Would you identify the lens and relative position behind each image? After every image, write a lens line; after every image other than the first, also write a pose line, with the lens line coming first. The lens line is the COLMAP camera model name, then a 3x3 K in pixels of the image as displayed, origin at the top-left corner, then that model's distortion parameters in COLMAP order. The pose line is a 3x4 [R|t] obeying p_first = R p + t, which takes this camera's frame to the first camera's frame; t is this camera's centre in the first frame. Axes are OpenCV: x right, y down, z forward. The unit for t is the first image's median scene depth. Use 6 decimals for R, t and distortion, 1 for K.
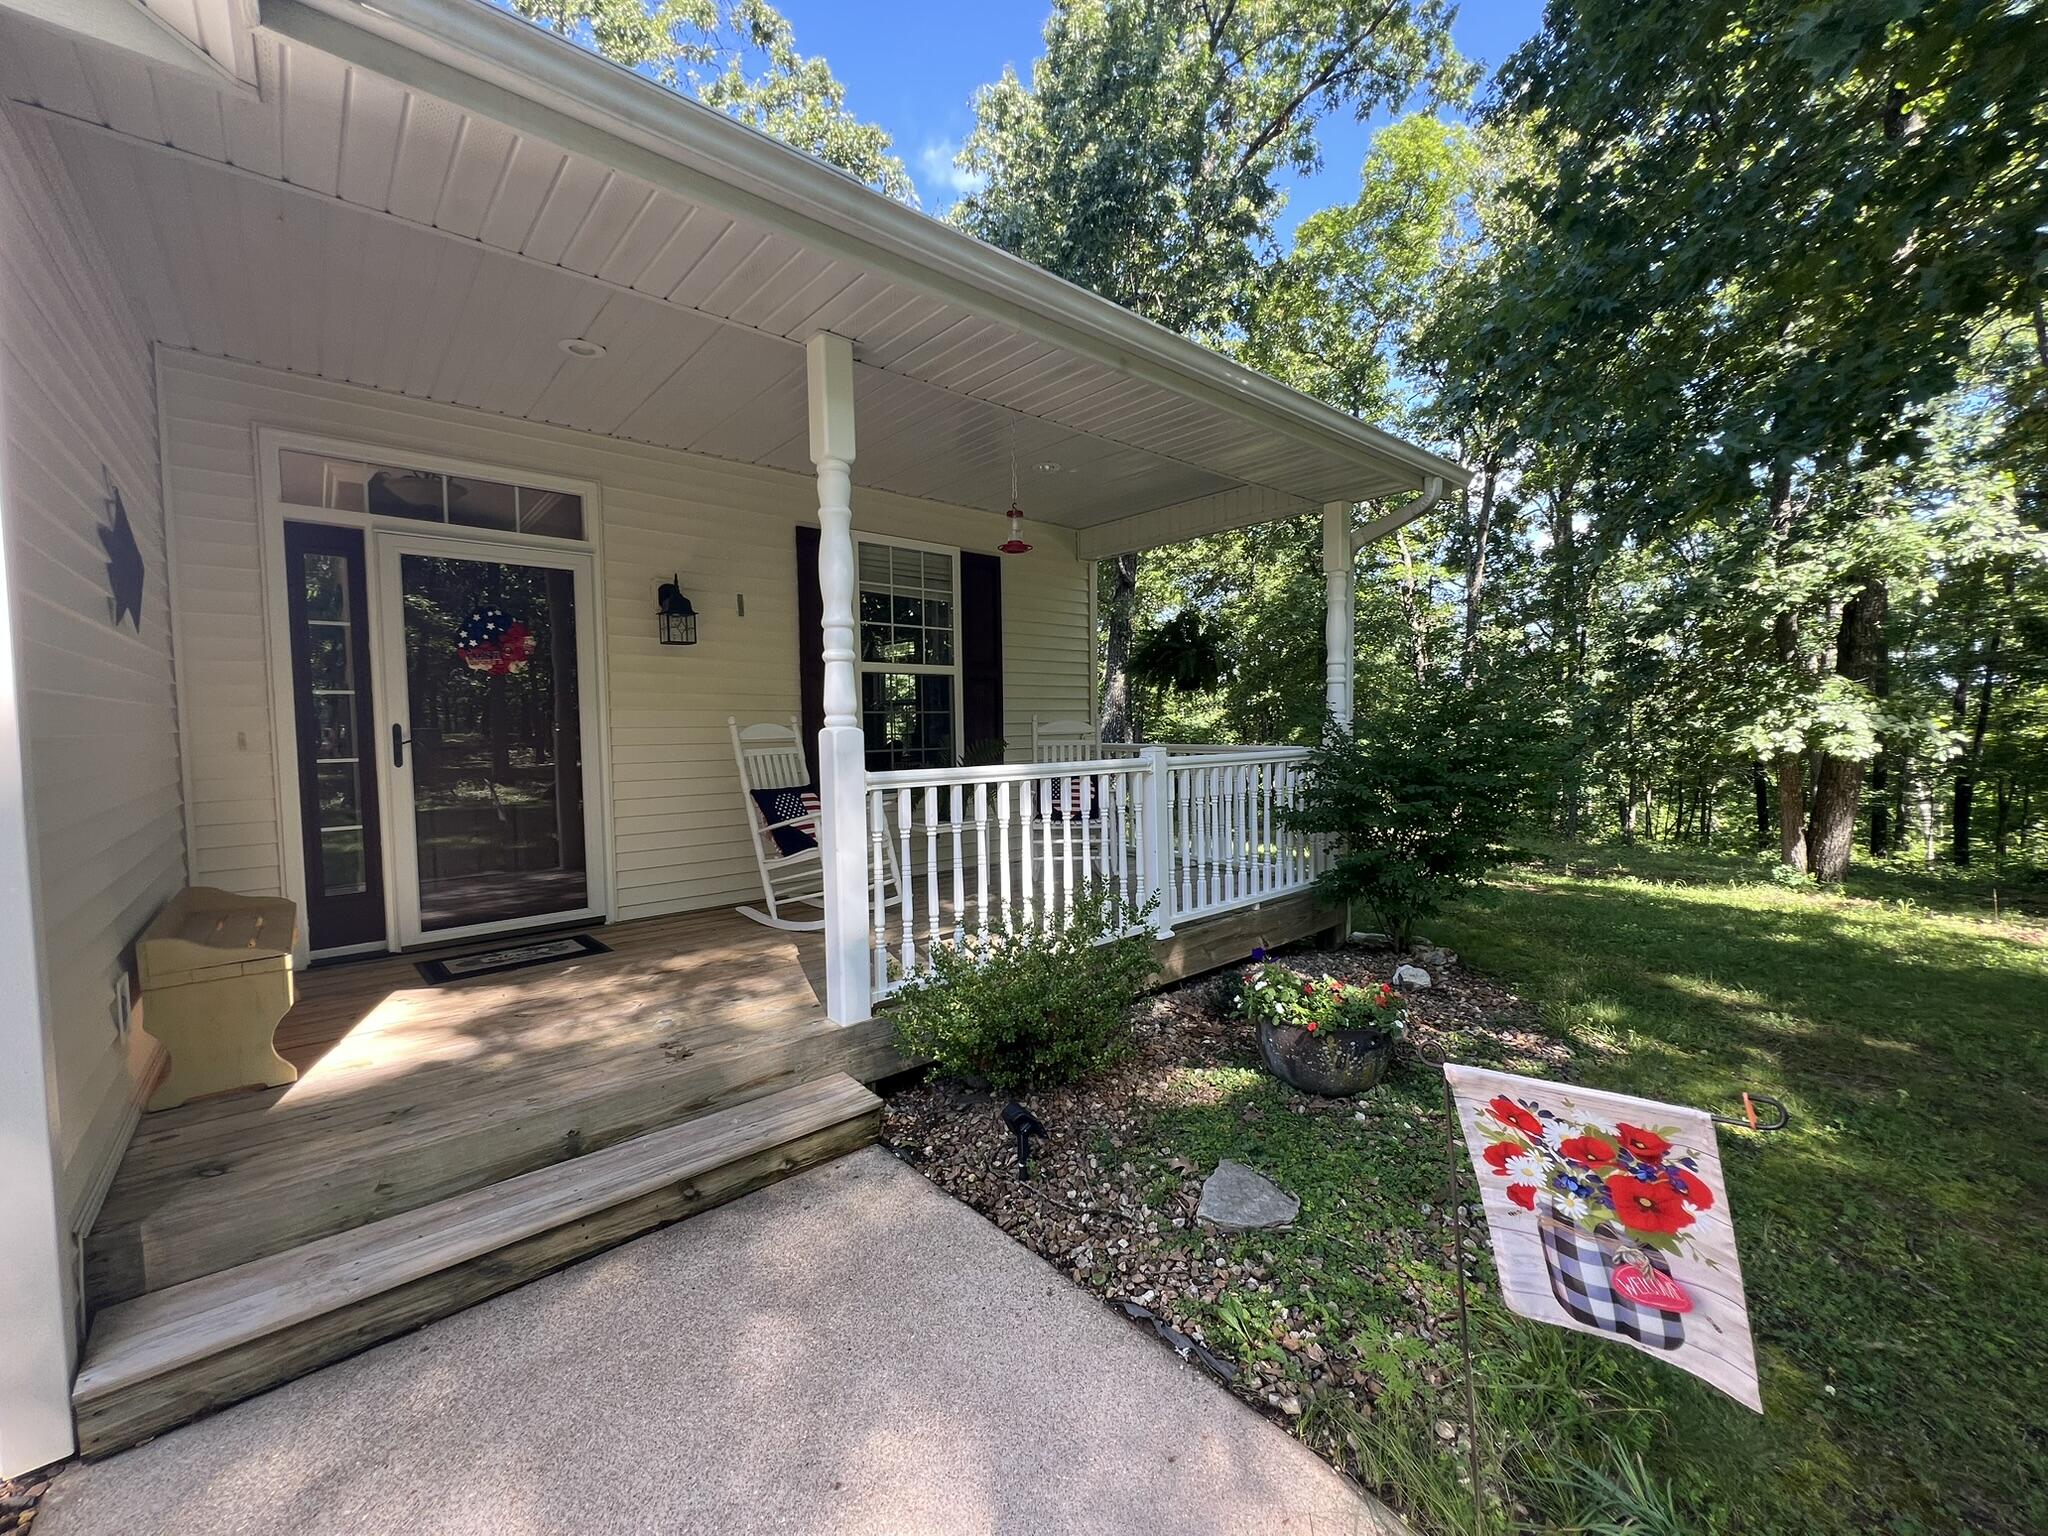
lens RADIAL K [[820.7, 0, 1027.8], [0, 820.7, 766.5], [0, 0, 1]] dist [-0.004024, -0.000518]
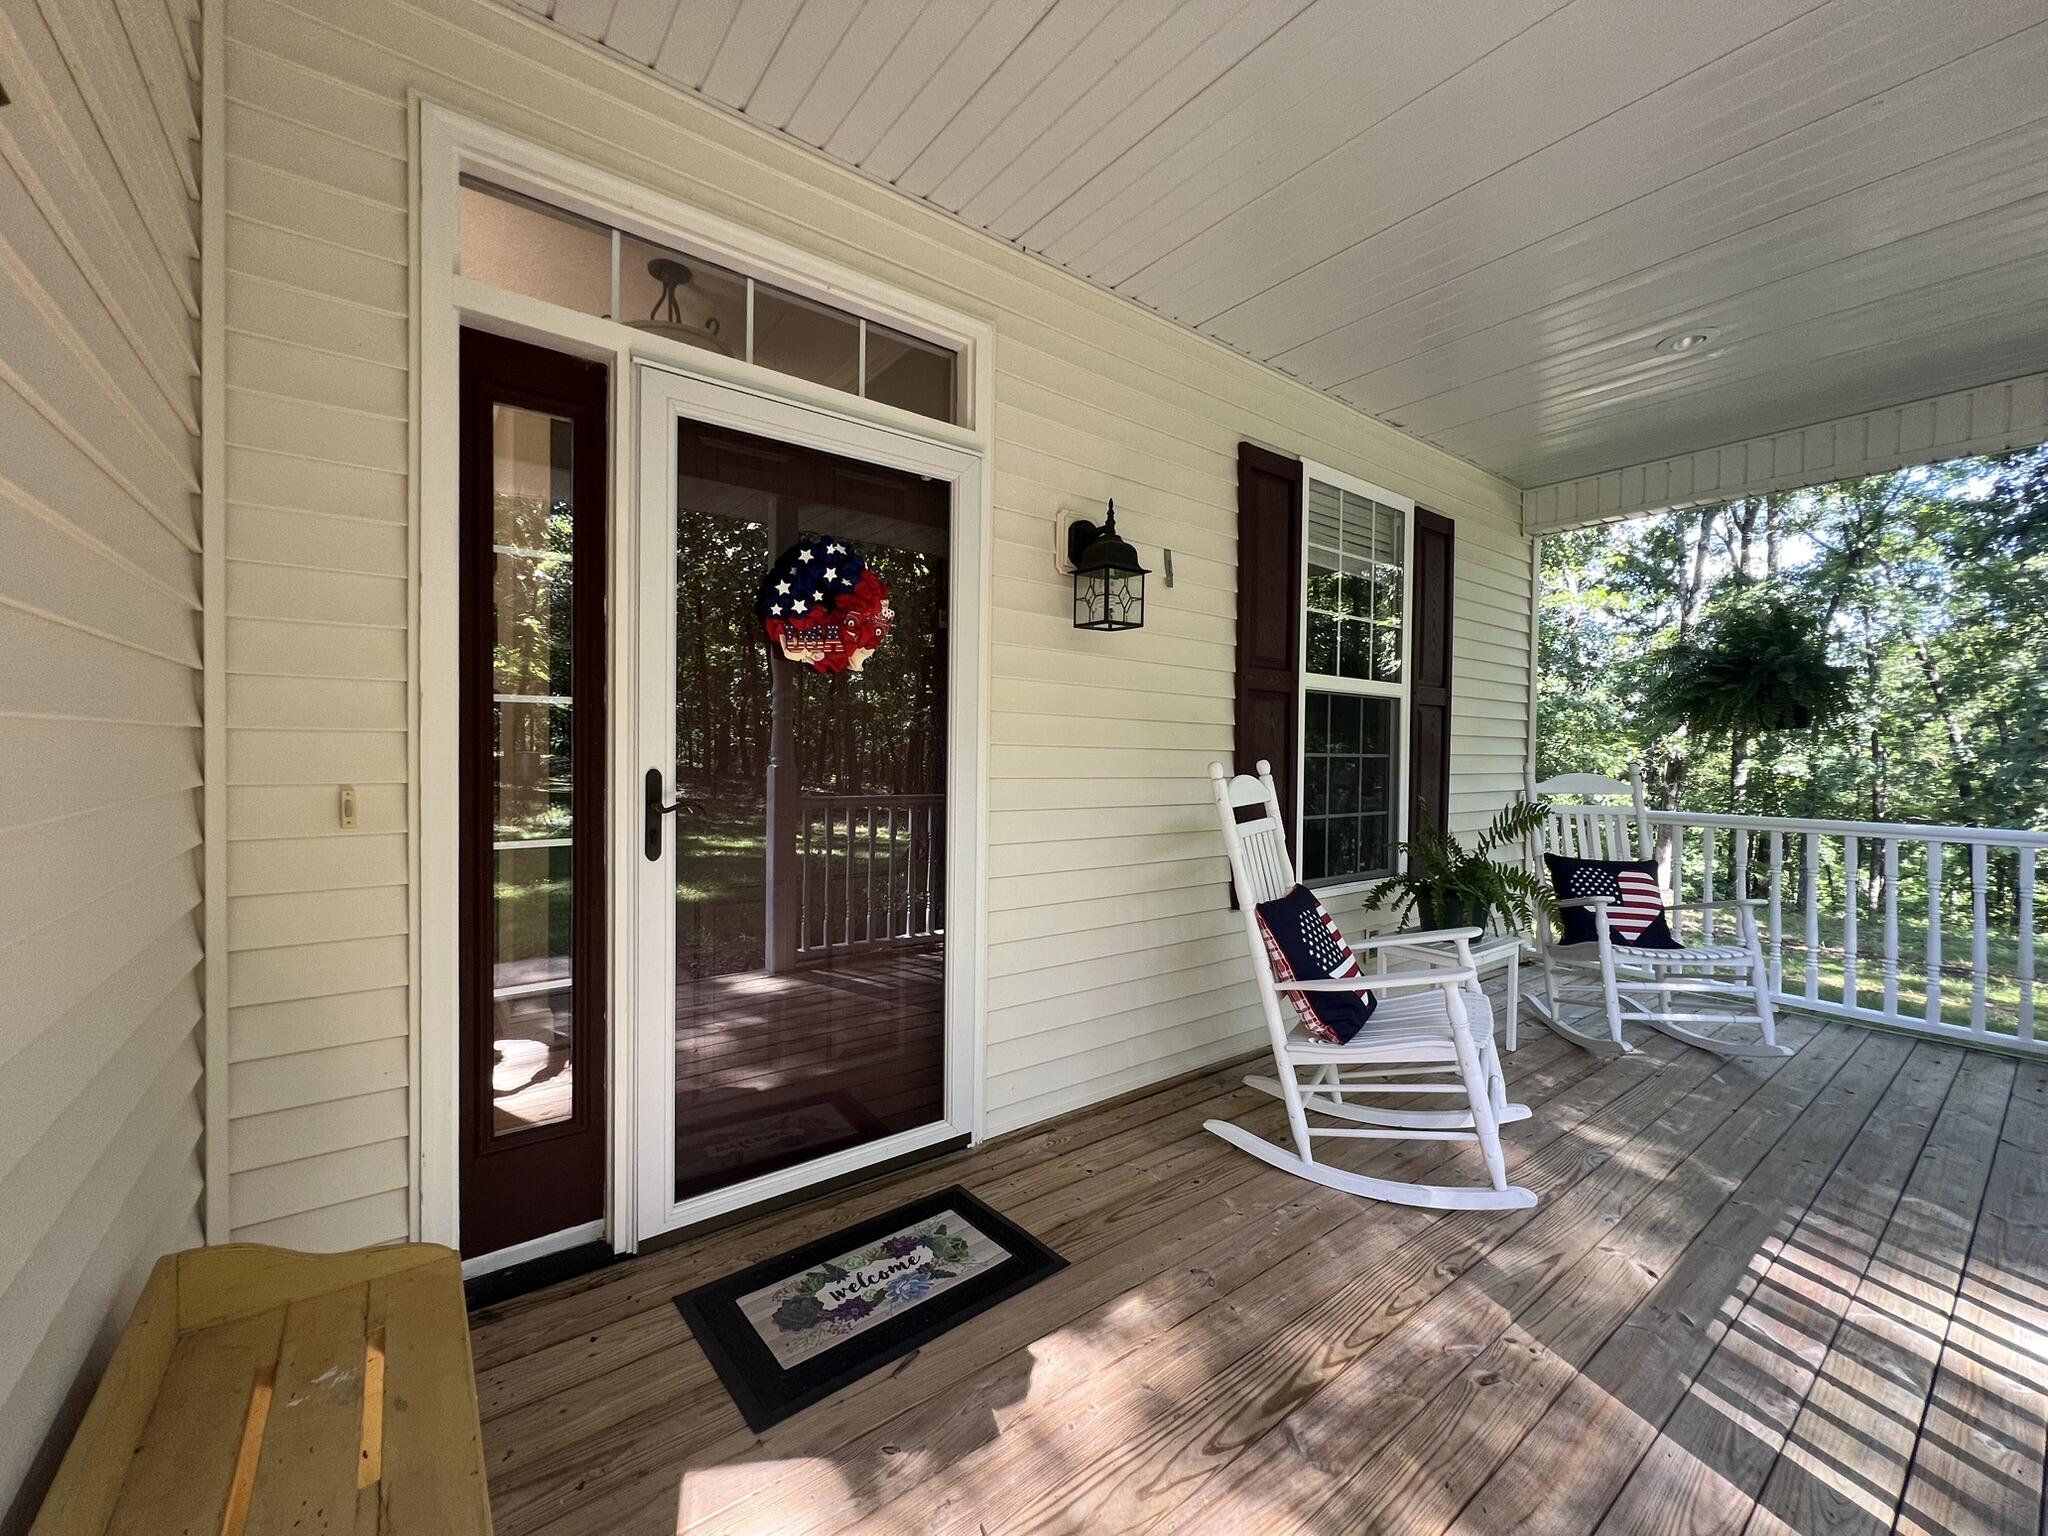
lens RADIAL K [[820.7, 0, 1020.1], [0, 820.7, 768.5], [0, 0, 1]] dist [-0.004024, -0.000518]
pose [[0.997906, 0.024172, -0.059987, -0.511317], [-0.026257, 0.999069, -0.034217, -0.040206], [0.059104, 0.035720, 0.997613, 0.518858]]
